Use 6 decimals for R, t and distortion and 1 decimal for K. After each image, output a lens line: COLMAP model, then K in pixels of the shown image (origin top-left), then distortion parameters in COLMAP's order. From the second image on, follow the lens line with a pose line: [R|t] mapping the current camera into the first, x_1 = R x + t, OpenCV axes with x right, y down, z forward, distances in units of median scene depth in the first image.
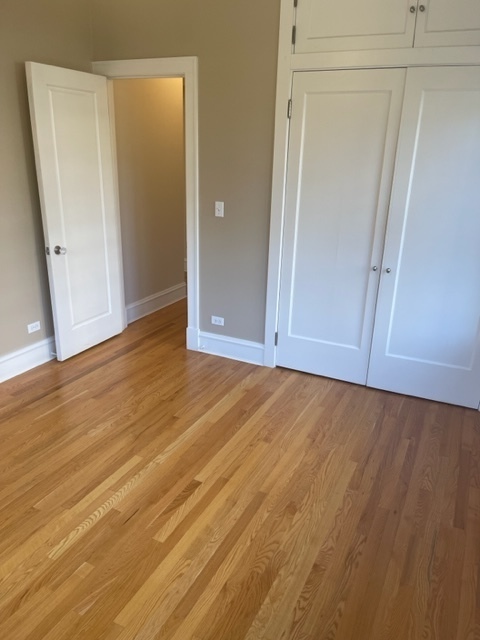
lens RADIAL K [[491.1, 0, 240.0], [0, 491.1, 320.0], [0, 0, 1]] dist [0.047810, -0.085765]
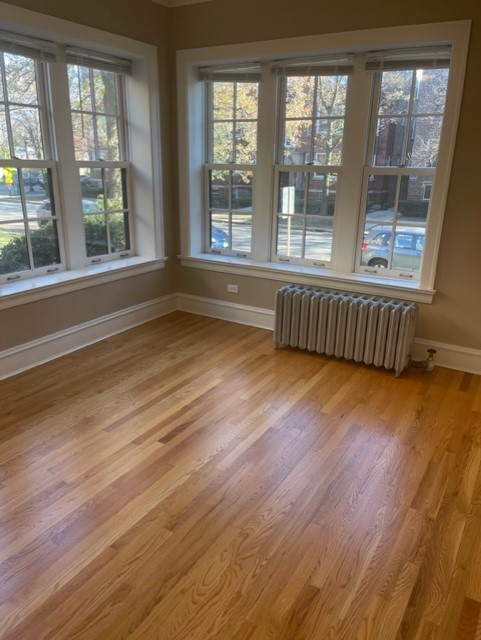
lens RADIAL K [[491.1, 0, 240.5], [0, 491.1, 320.0], [0, 0, 1]] dist [0.047810, -0.085765]
pose [[-0.994898, -0.071402, 0.071274, -0.297220], [-0.012771, 0.789921, 0.613076, -0.501750], [-0.100075, 0.609038, -0.786802, 1.585312]]
